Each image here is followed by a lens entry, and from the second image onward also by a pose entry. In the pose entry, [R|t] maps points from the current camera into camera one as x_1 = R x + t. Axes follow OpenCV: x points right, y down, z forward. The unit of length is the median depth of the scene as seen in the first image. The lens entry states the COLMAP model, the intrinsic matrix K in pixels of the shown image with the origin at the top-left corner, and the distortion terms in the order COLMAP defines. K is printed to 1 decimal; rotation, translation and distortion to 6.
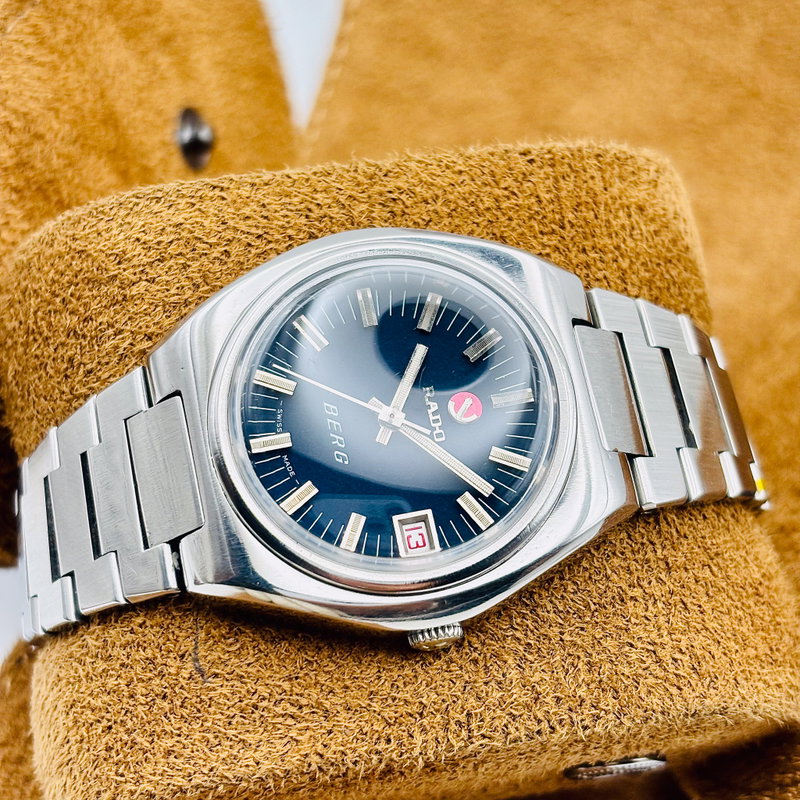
lens RADIAL K [[1697.6, 0, 382.1], [0, 1697.6, 398.3], [0, 0, 1]] dist [0.020463, 0.655431]
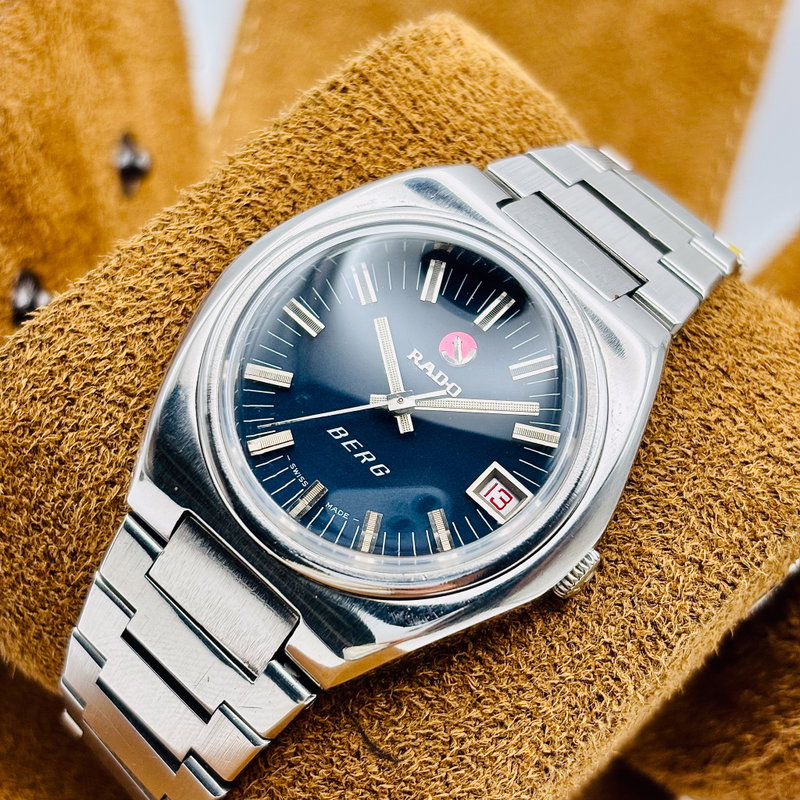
lens RADIAL K [[1697.6, 0, 382.1], [0, 1697.6, 398.3], [0, 0, 1]] dist [0.020463, 0.655431]
pose [[0.821174, -0.555409, 0.131123, -0.117274], [0.553087, 0.831177, 0.056918, -0.046429], [-0.140599, 0.025783, 0.989731, 0.105422]]
